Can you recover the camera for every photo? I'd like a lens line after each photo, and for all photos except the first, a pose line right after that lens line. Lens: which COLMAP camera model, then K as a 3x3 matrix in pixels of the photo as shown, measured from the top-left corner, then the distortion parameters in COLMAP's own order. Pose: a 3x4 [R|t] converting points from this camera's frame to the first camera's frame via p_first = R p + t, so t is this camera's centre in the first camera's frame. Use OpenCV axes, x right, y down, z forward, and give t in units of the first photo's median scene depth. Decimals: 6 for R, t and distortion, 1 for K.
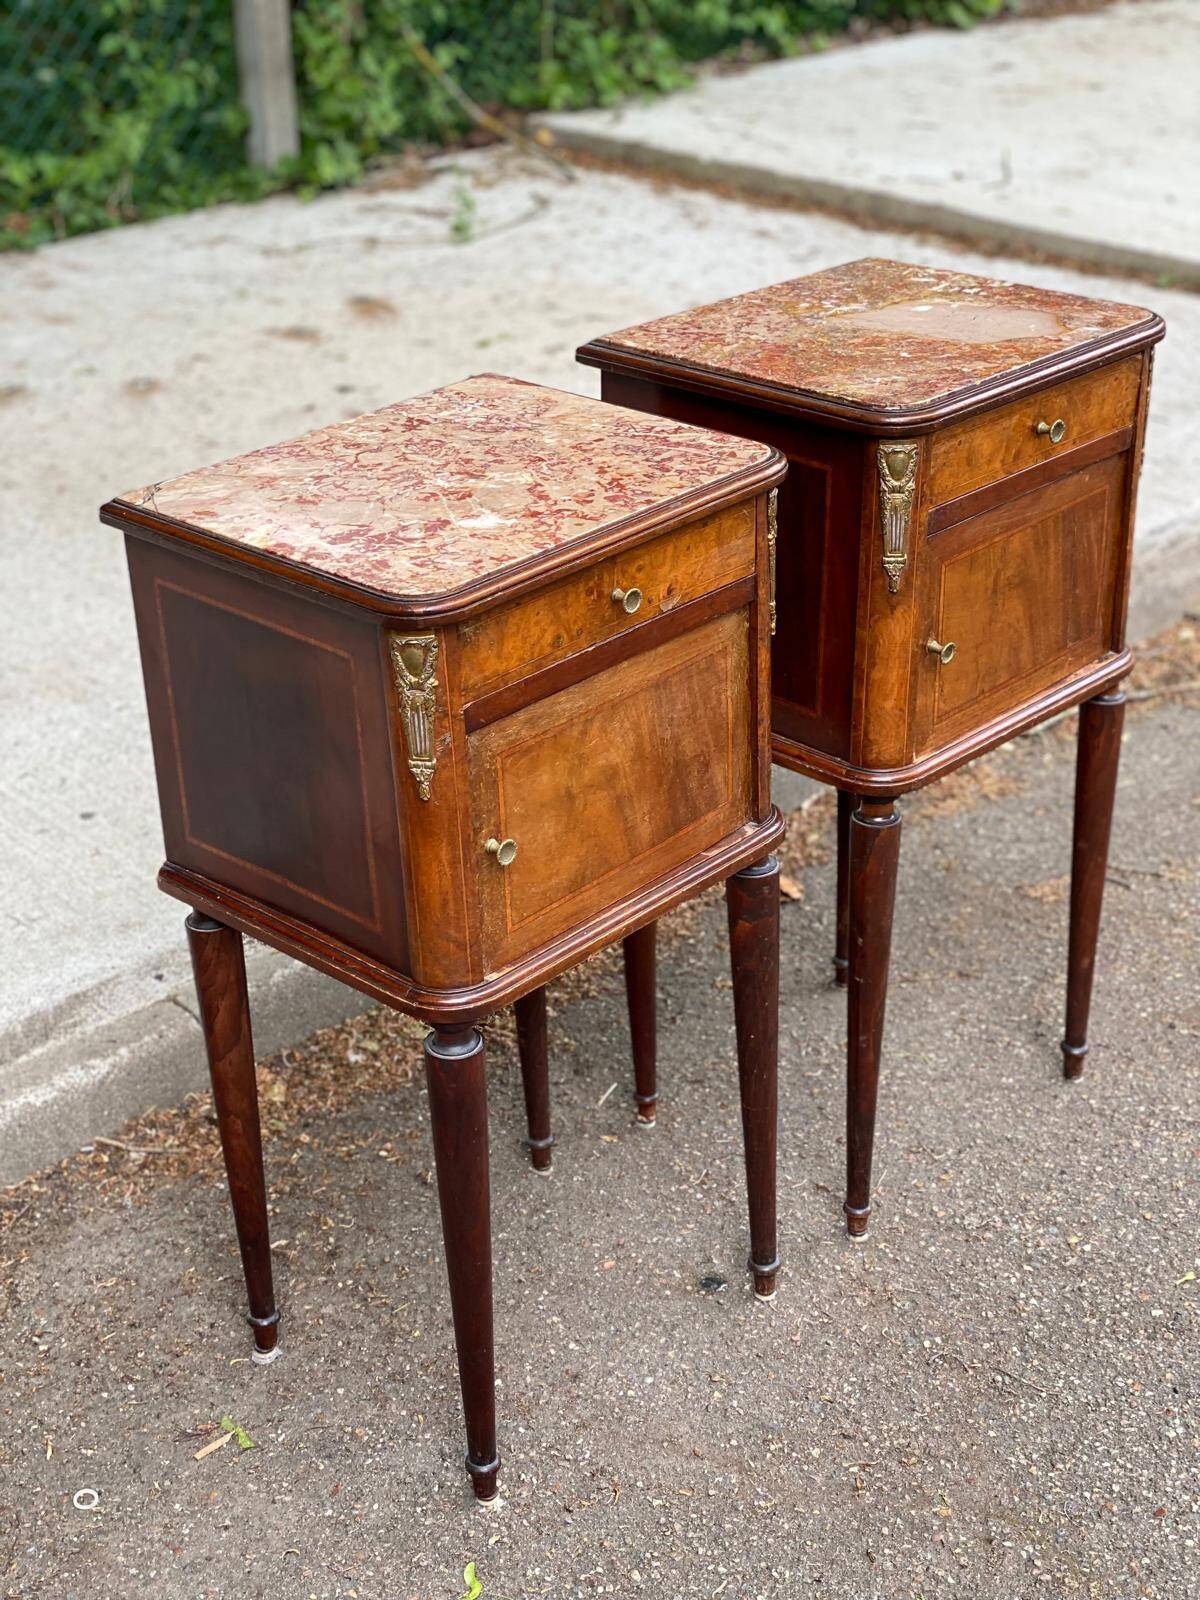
lens RADIAL K [[2399.4, 0, 593.3], [0, 2399.4, 805.0], [0, 0, 1]] dist [0.122757, 0.000000]
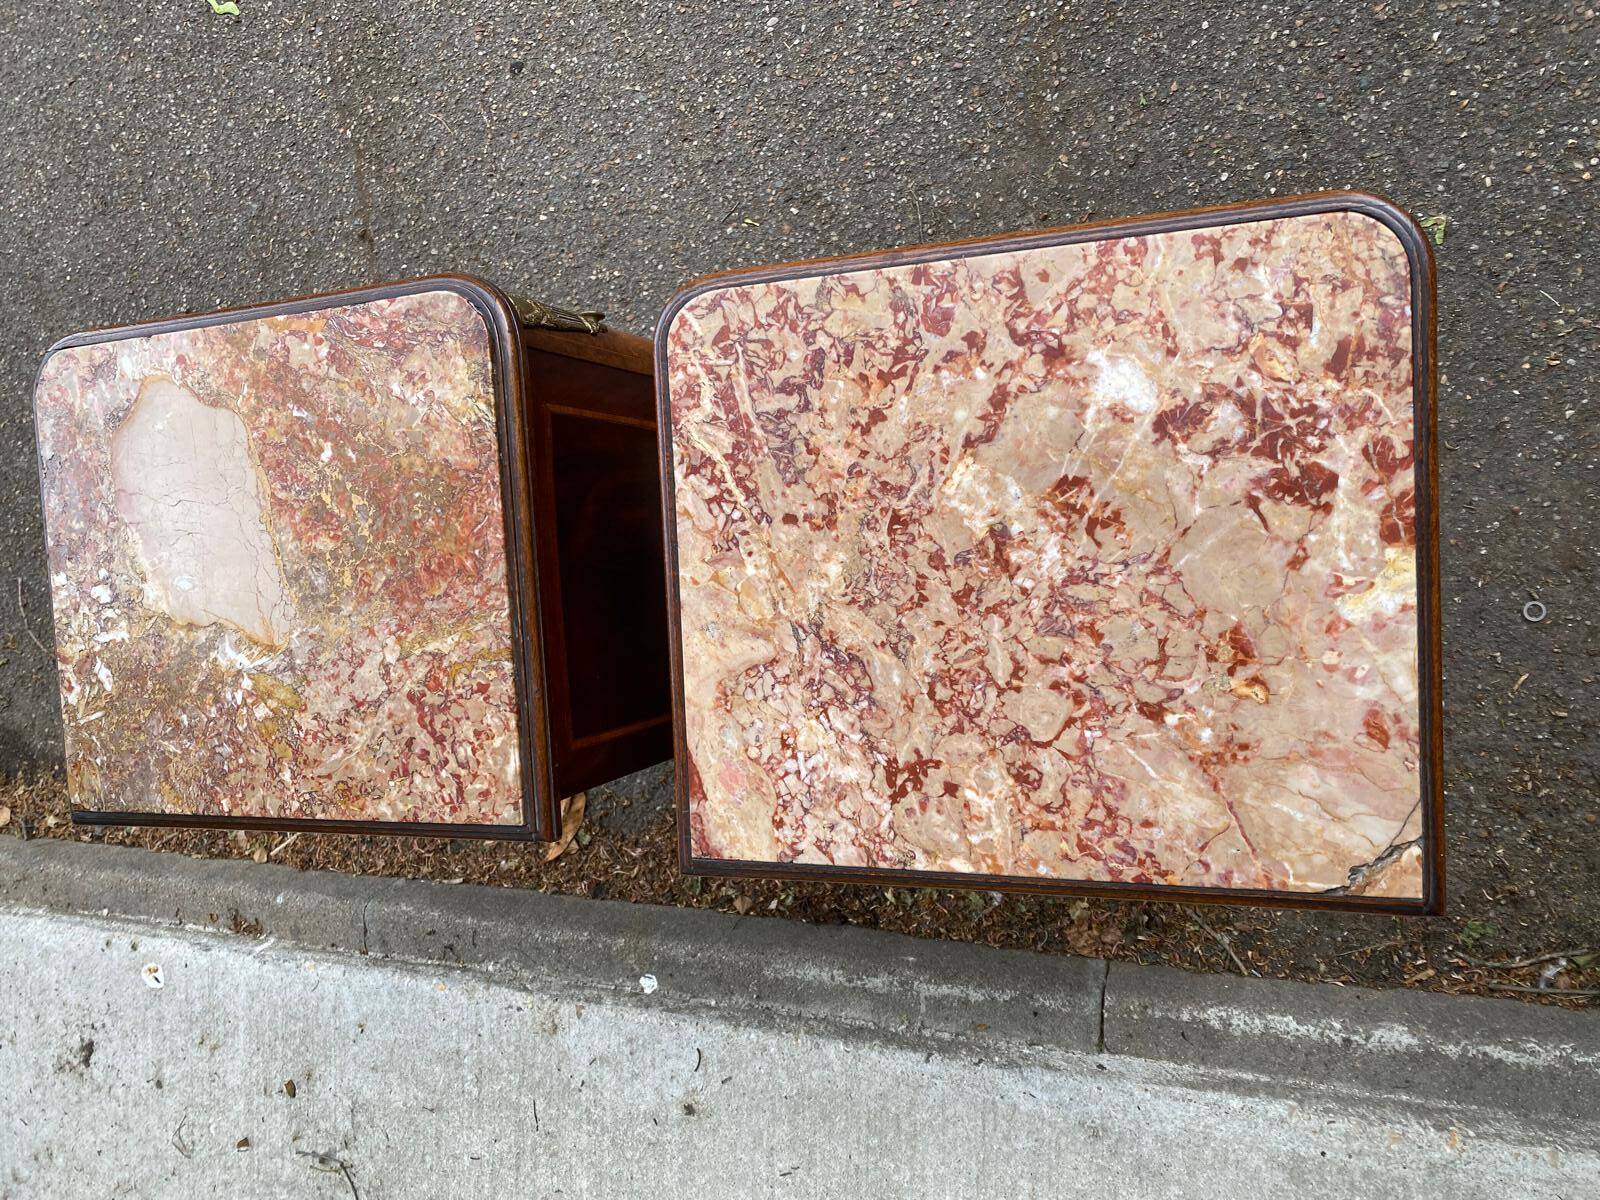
lens RADIAL K [[1225.3, 0, 795.9], [0, 1225.3, 603.7], [0, 0, 1]] dist [0.023645, -0.027117]
pose [[-0.664820, -0.708915, 0.235486, -0.094888], [0.626467, -0.357409, 0.692675, -0.380946], [-0.406883, 0.608028, 0.681724, 0.703790]]
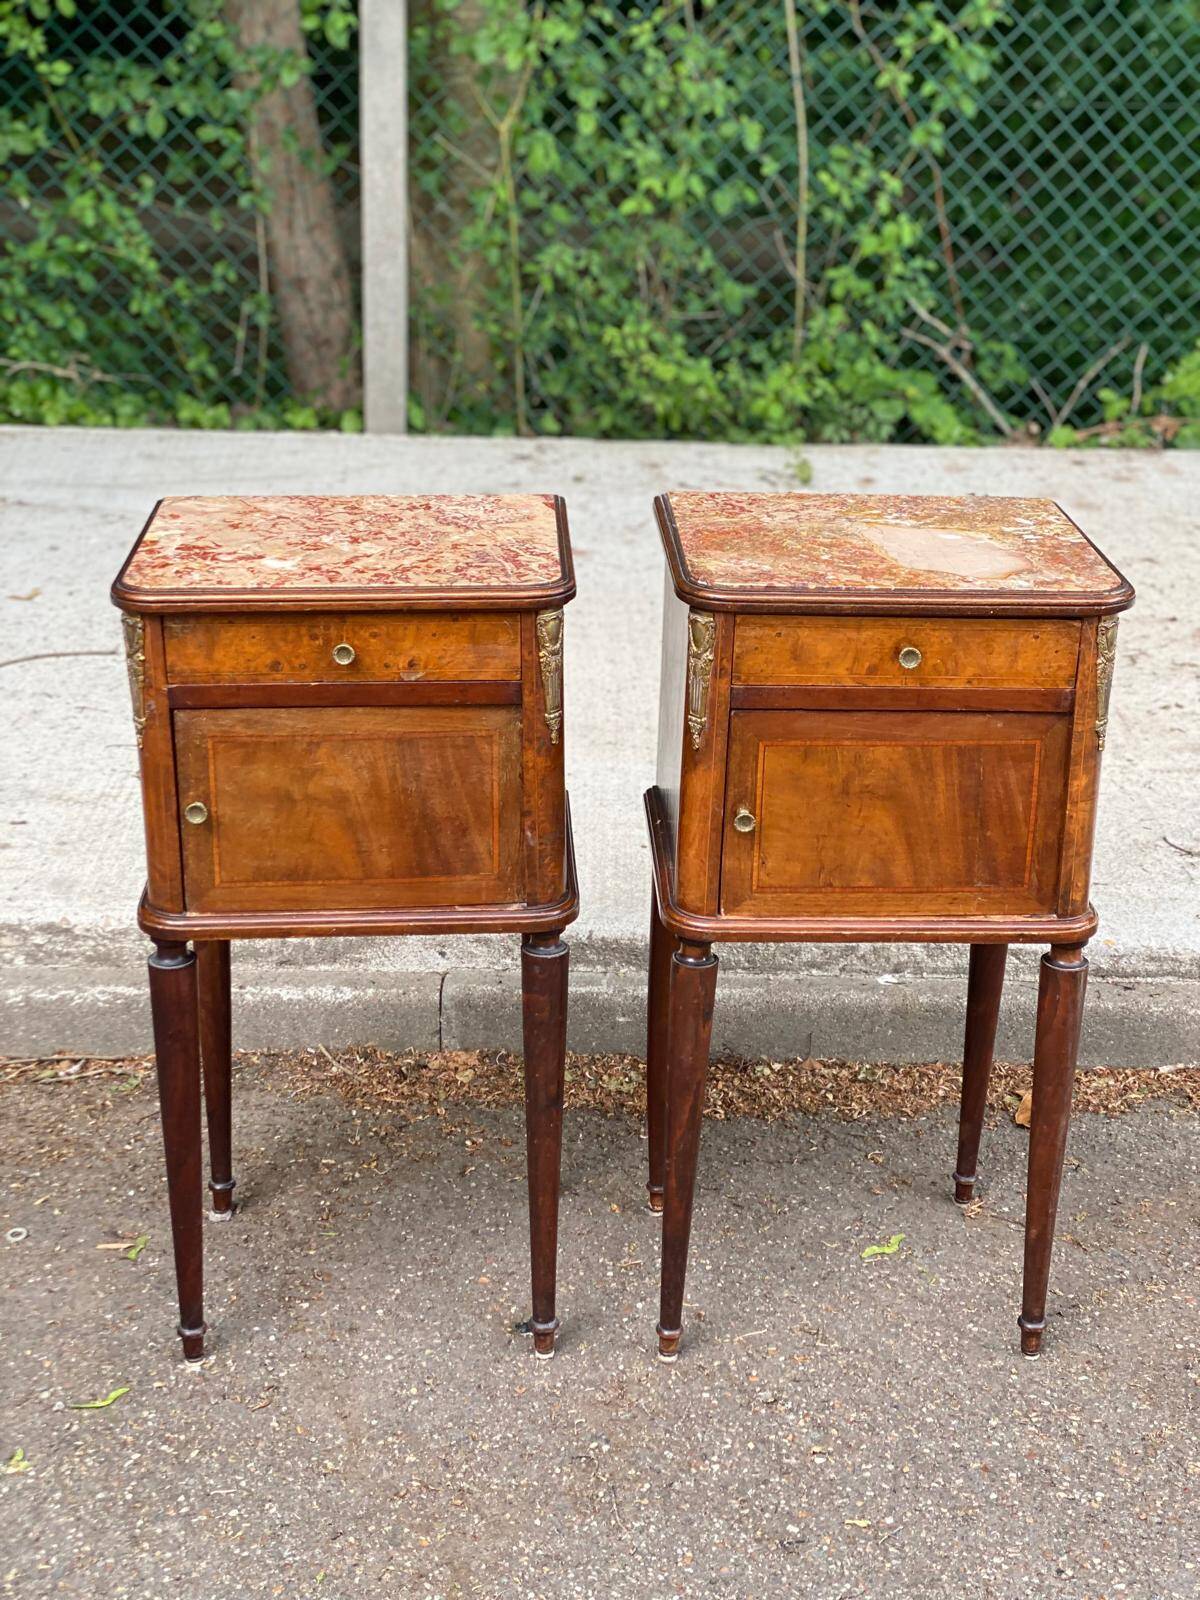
lens RADIAL K [[2399.4, 0, 634.2], [0, 2399.4, 795.0], [0, 0, 1]] dist [0.122757, 0.000000]
pose [[0.727270, 0.283549, -0.625043, 0.772711], [-0.342090, 0.939248, 0.028048, -0.087176], [0.595024, 0.193423, 0.780086, 0.126384]]
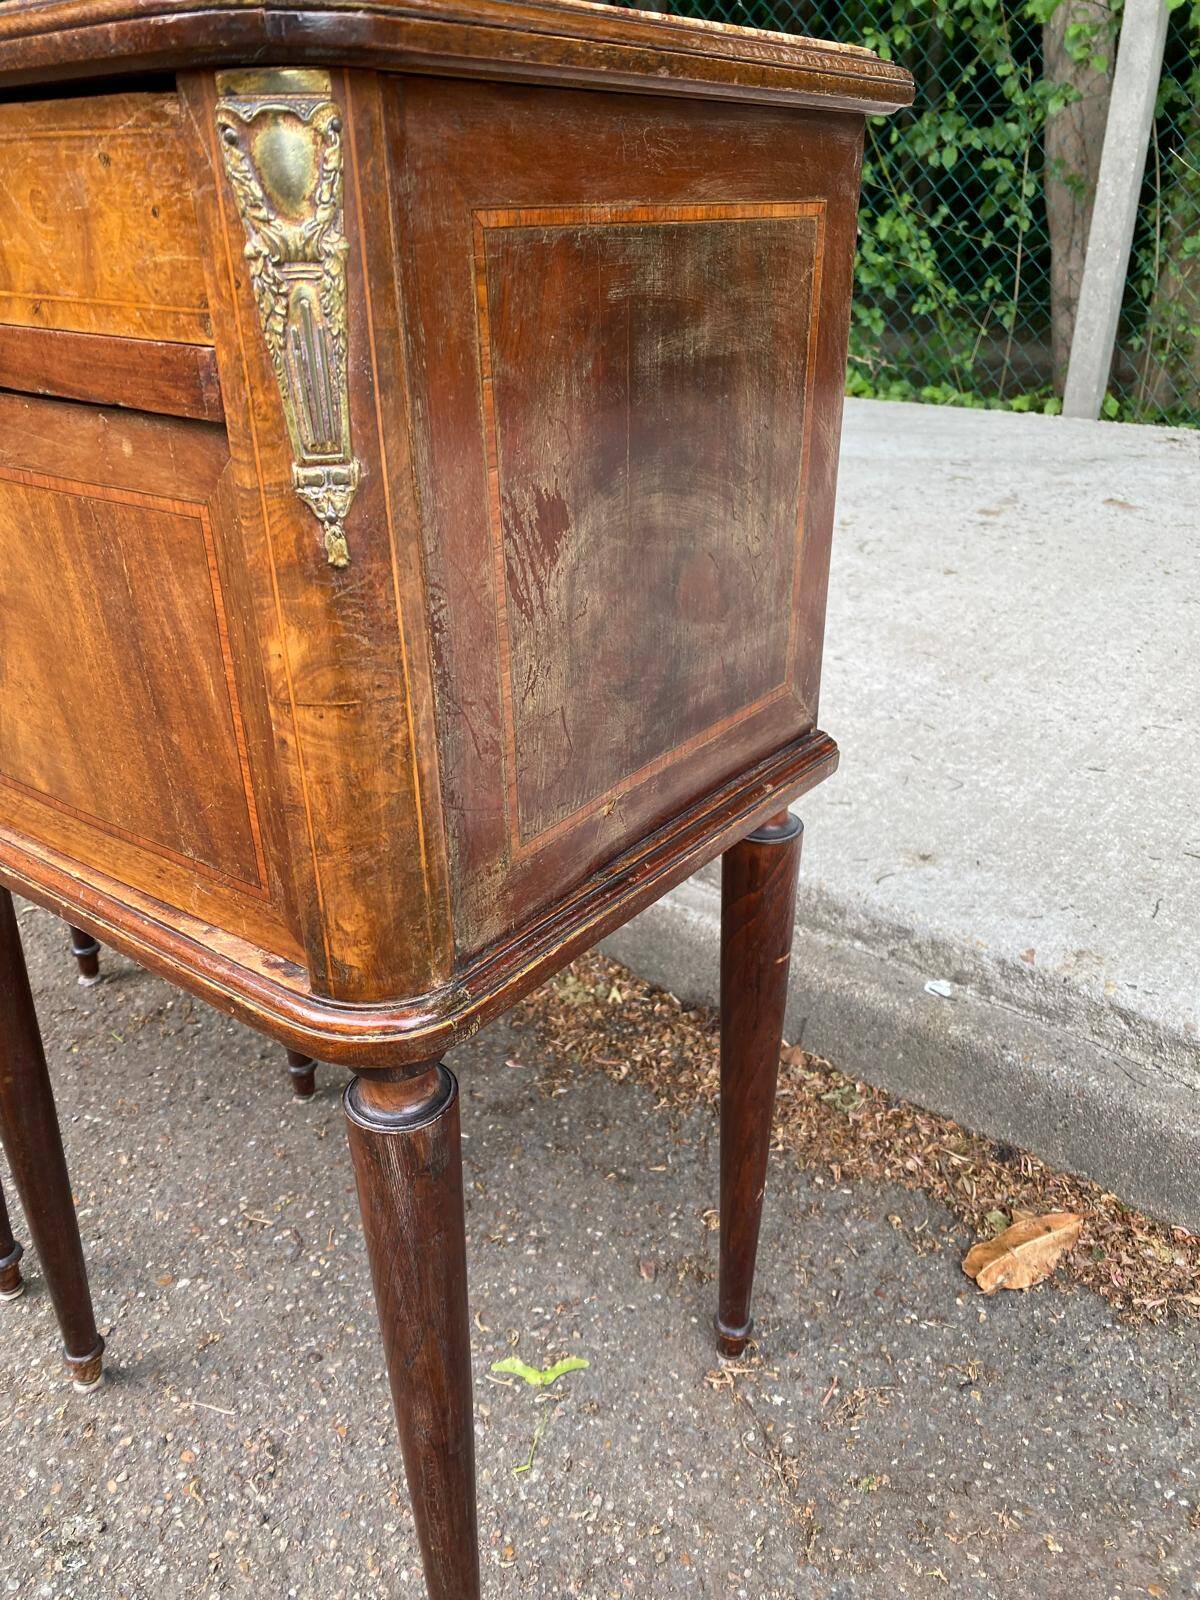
lens RADIAL K [[1225.3, 0, 611.9], [0, 1225.3, 803.8], [0, 0, 1]] dist [0.023645, -0.027117]
pose [[0.109410, 0.456493, -0.882974, 0.428968], [-0.437257, 0.819845, 0.369675, -0.203743], [0.892657, 0.345641, 0.289304, 1.083021]]
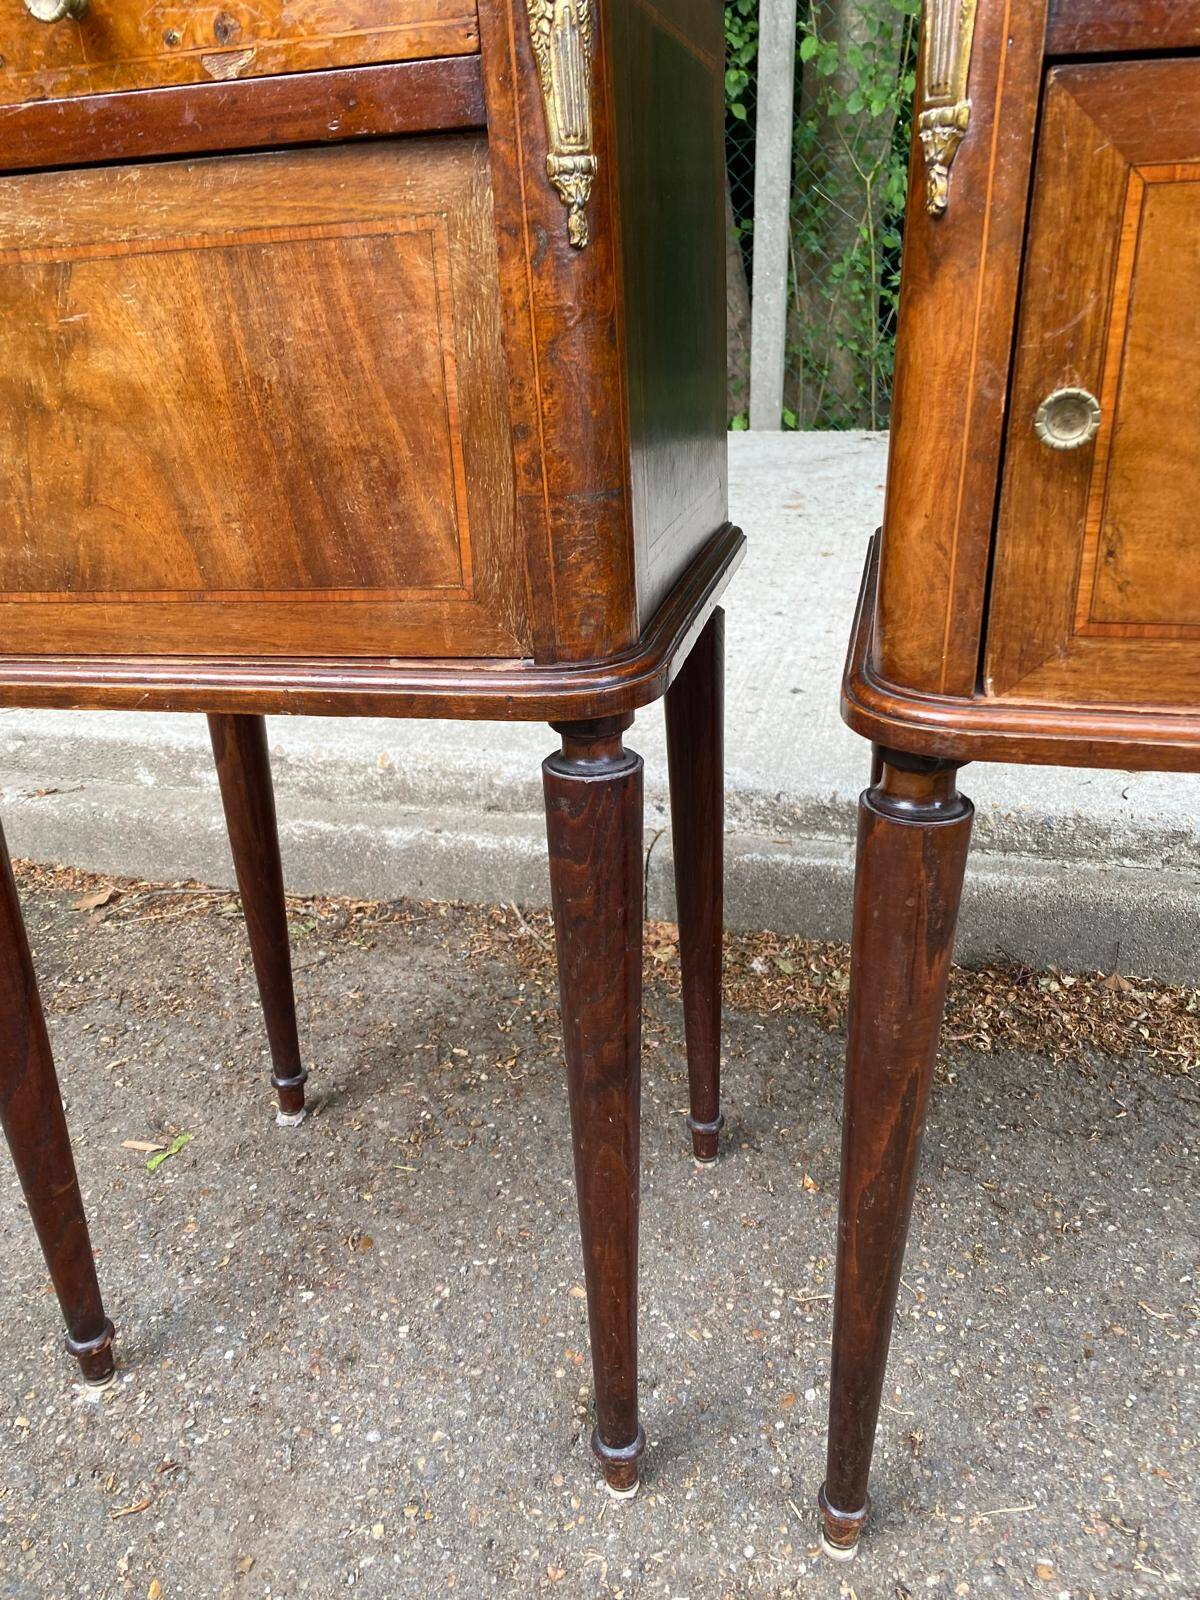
lens RADIAL K [[1225.3, 0, 589.5], [0, 1225.3, 796.6], [0, 0, 1]] dist [0.023645, -0.027117]
pose [[0.495191, 0.340967, -0.799079, 0.283001], [-0.363332, 0.916748, 0.166019, -0.012775], [0.789162, 0.208120, 0.577850, 0.831089]]
